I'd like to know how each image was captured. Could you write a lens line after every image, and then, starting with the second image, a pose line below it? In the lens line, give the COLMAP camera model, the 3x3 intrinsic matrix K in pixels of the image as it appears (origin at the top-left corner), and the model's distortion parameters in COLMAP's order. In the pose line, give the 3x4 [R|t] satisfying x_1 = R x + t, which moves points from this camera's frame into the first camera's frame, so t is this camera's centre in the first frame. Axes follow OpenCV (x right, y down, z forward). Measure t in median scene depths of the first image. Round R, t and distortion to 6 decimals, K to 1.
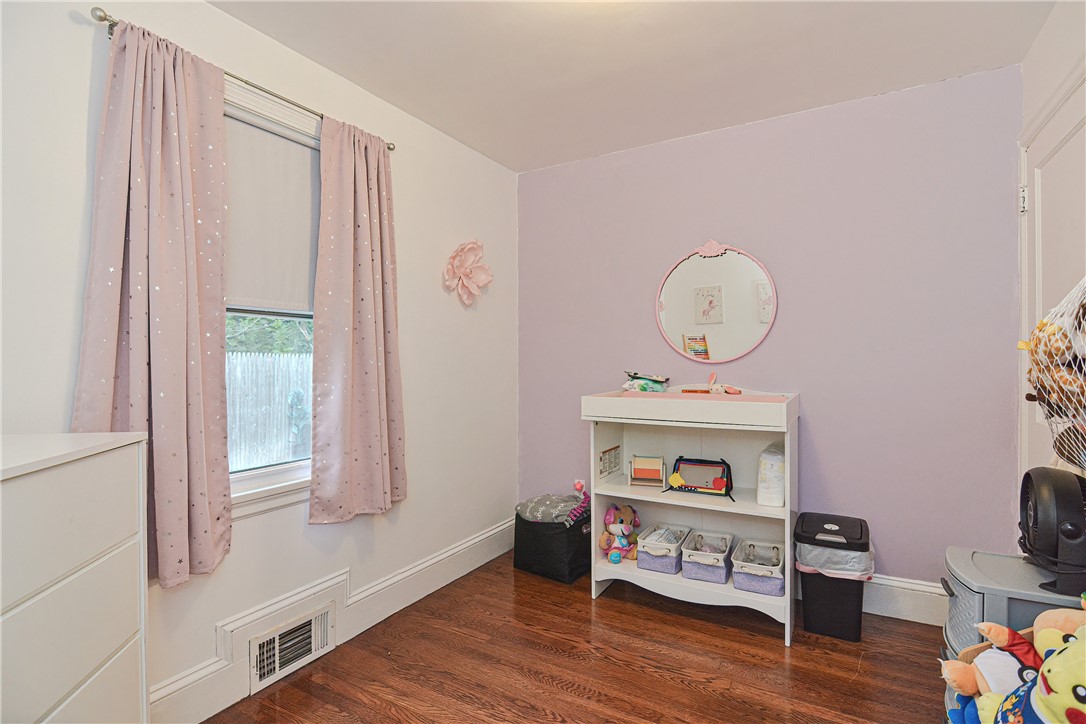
lens RADIAL K [[518.6, 0, 539.7], [0, 518.6, 360.0], [0, 0, 1]] dist [0.002036, -0.013157]
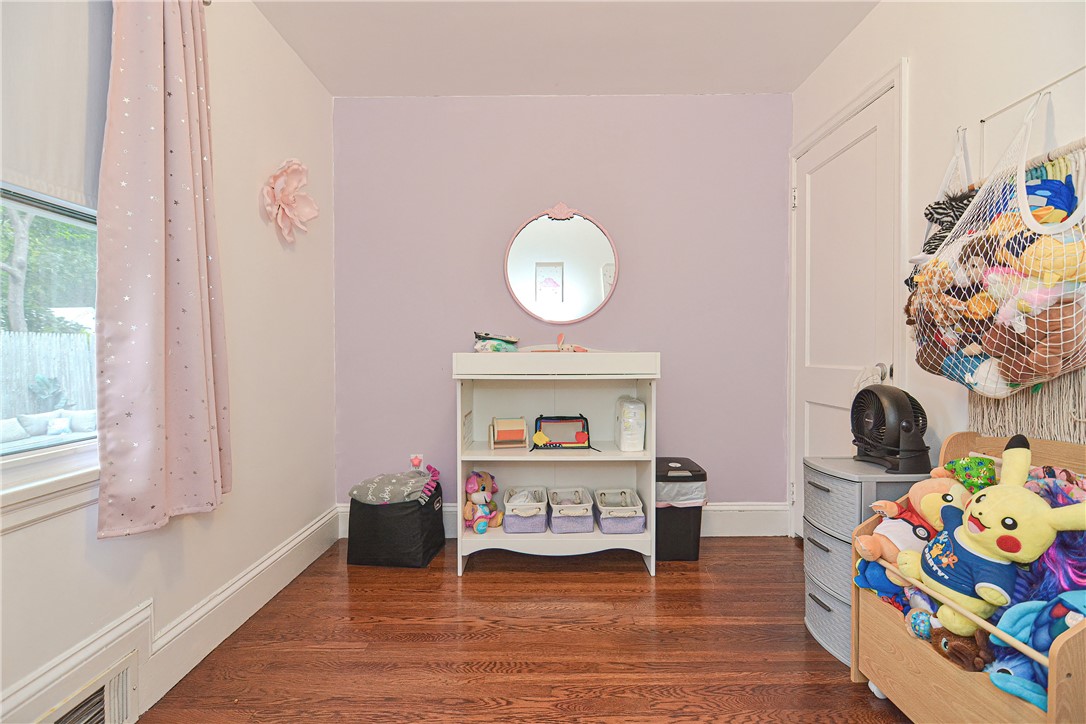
lens RADIAL K [[518.6, 0, 539.7], [0, 518.6, 360.0], [0, 0, 1]] dist [0.002036, -0.013157]
pose [[0.865757, -0.004185, 0.500447, -0.253930], [-0.002327, 0.999921, 0.012388, 0.076298], [-0.500459, -0.011890, 0.865679, 0.160436]]
